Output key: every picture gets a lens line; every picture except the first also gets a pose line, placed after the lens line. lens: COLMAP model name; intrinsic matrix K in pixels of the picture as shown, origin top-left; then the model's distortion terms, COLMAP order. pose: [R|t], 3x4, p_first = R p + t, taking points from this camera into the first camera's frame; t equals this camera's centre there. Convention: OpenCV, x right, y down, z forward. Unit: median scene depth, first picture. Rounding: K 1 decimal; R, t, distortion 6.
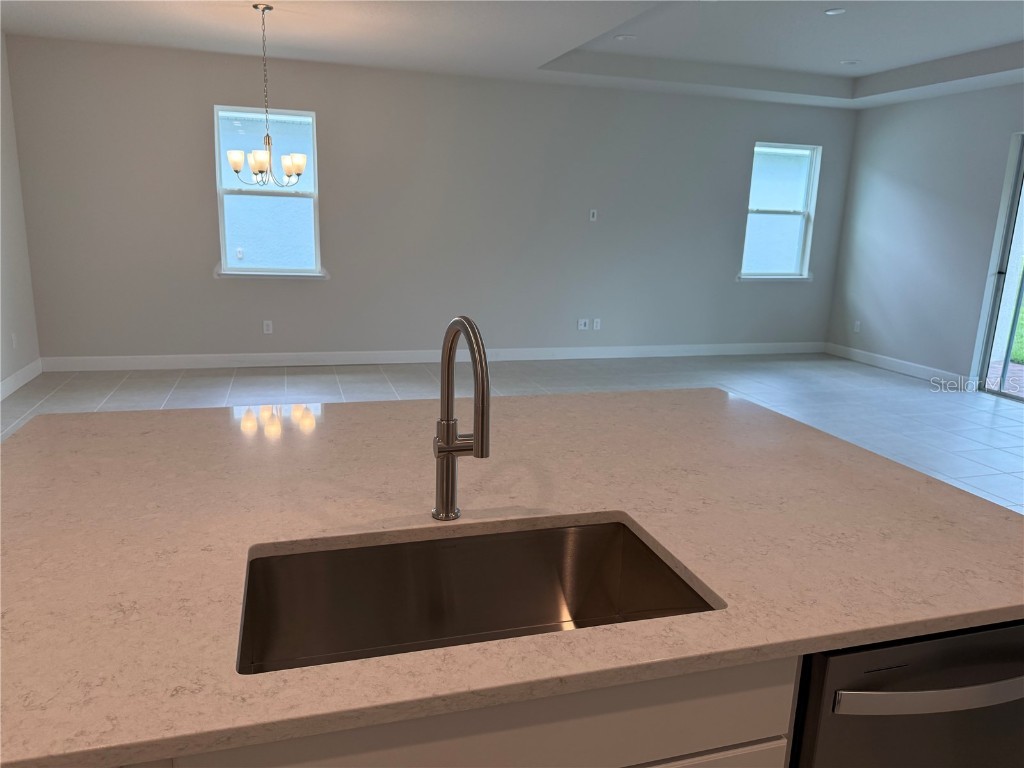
lens RADIAL K [[731.9, 0, 501.9], [0, 731.9, 387.9], [0, 0, 1]] dist [0.010370, -0.001105]
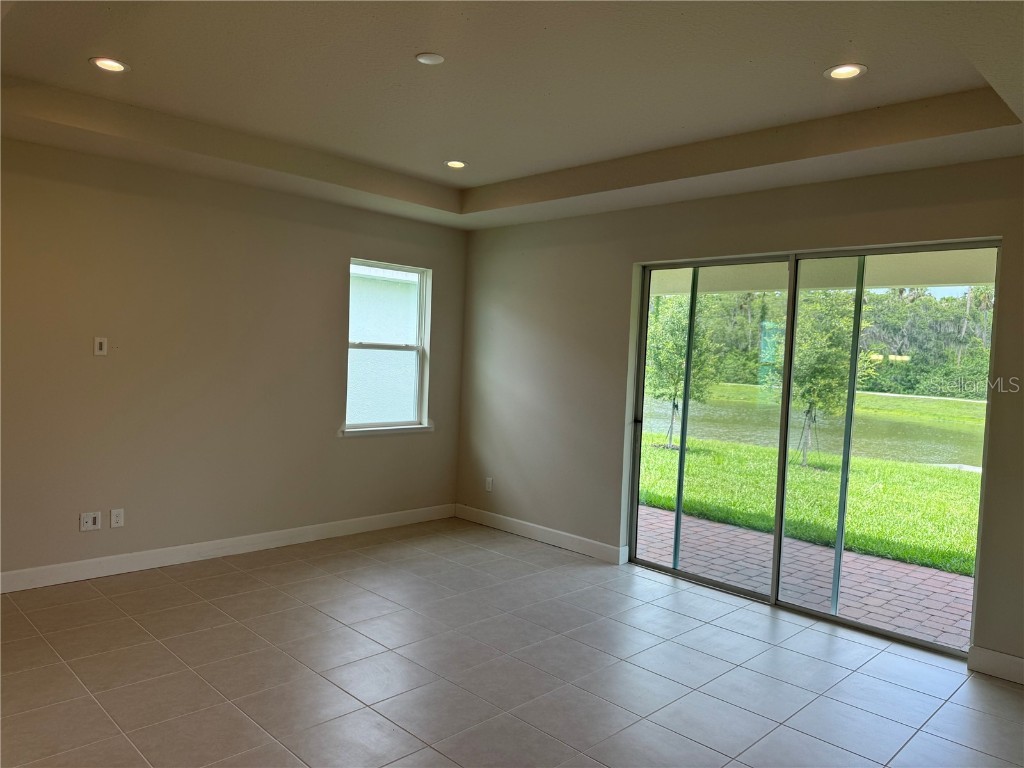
lens RADIAL K [[731.9, 0, 501.9], [0, 731.9, 387.9], [0, 0, 1]] dist [0.010370, -0.001105]
pose [[0.882250, -0.010095, 0.470673, 0.119434], [0.090571, 0.984733, -0.148651, -0.070122], [-0.461987, 0.173776, 0.869695, 0.276924]]
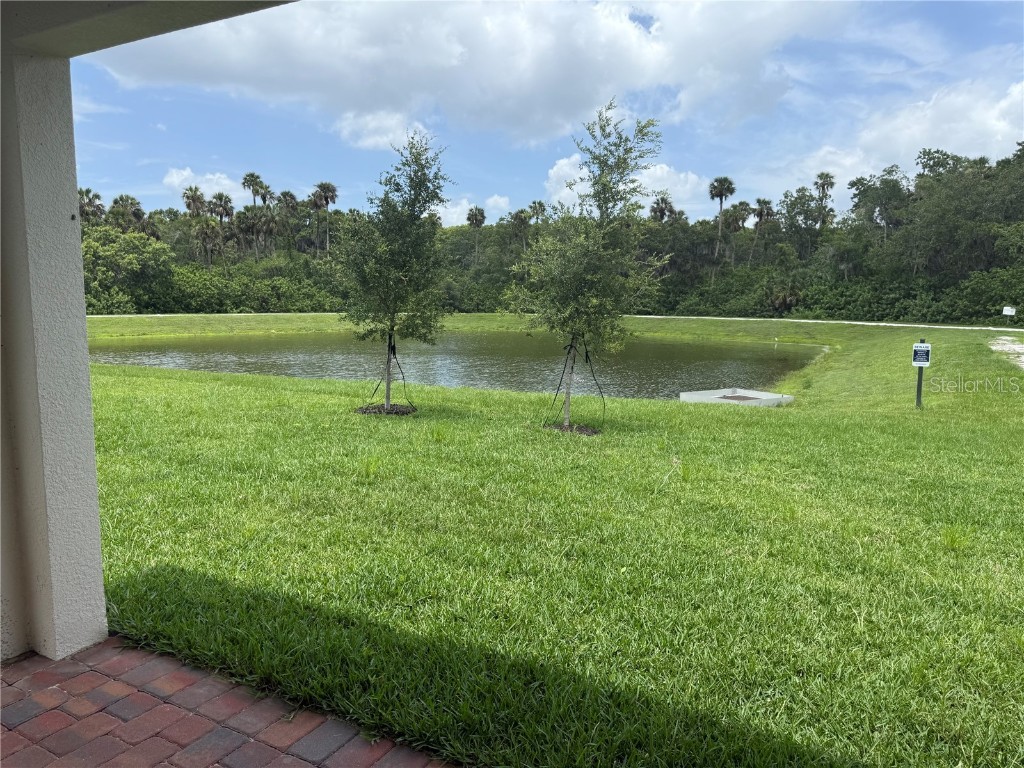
lens RADIAL K [[731.9, 0, 501.9], [0, 731.9, 387.9], [0, 0, 1]] dist [0.010370, -0.001105]
pose [[0.712258, -0.112492, 0.692845, 0.326797], [0.178632, 0.983625, -0.023933, -0.093995], [-0.678807, 0.140810, 0.720690, 0.438212]]
